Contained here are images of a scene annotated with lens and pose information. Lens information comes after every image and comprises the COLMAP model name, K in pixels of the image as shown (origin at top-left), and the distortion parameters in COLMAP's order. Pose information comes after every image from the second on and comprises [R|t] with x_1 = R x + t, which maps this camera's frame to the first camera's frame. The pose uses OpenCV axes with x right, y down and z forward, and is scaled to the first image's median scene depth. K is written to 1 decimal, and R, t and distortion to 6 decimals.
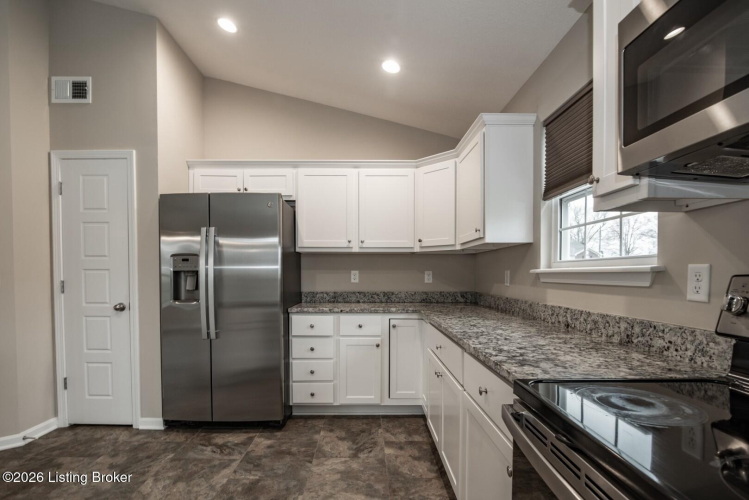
lens RADIAL K [[356.0, 0, 364.6], [0, 356.0, 281.7], [0, 0, 1]] dist [0.000630, 0.000030]
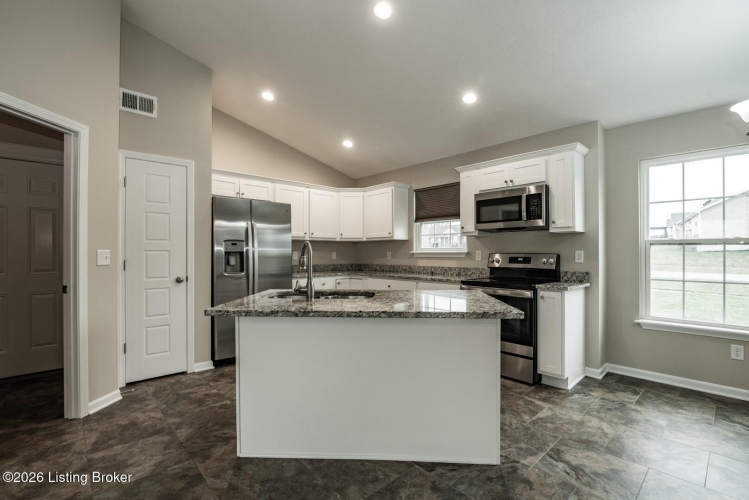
lens RADIAL K [[345.8, 0, 374.5], [0, 345.8, 250.0], [0, 0, 1]] dist [-0.017988, -0.000101]
pose [[0.721185, 0.005169, 0.692724, -1.023169], [0.016197, 0.999573, -0.024321, 0.005324], [-0.692554, 0.028760, 0.720793, -0.379745]]
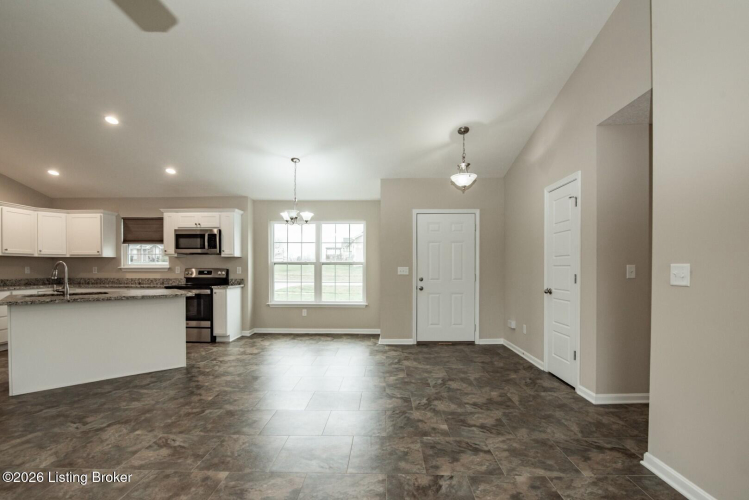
lens RADIAL K [[349.1, 0, 376.1], [0, 349.1, 272.3], [0, 0, 1]] dist [-0.012724, -0.000229]
pose [[0.009653, -0.013361, 0.999864, -1.885856], [0.020138, 0.999711, 0.013164, 0.012023], [-0.999751, 0.020008, 0.009919, -0.911607]]
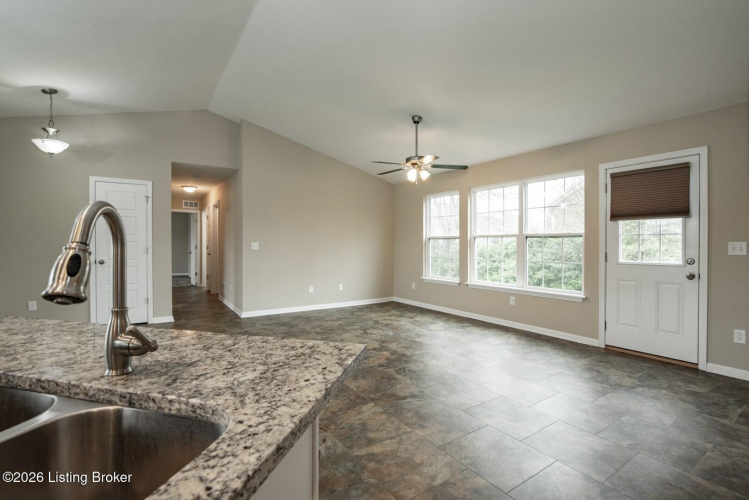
lens RADIAL K [[345.8, 0, 374.5], [0, 345.8, 250.0], [0, 0, 1]] dist [-0.017988, -0.000101]
pose [[-0.823882, 0.005021, -0.566739, -0.603853], [-0.015433, 0.999391, 0.031290, -0.014263], [0.566552, 0.034525, -0.823303, 0.615357]]
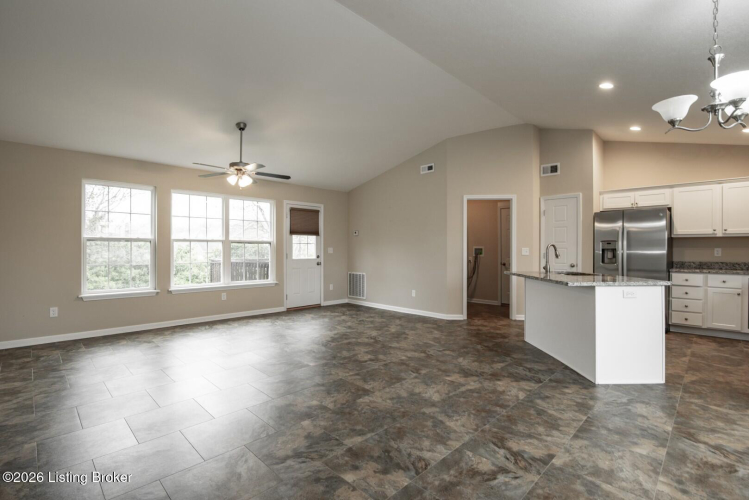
lens RADIAL K [[353.6, 0, 369.9], [0, 353.6, 251.9], [0, 0, 1]] dist [-0.020005, 0.000129]
pose [[0.713807, 0.005309, -0.700323, -0.064698], [-0.016689, 0.999816, -0.009431, 0.029733], [0.700144, 0.018419, 0.713764, -1.377970]]
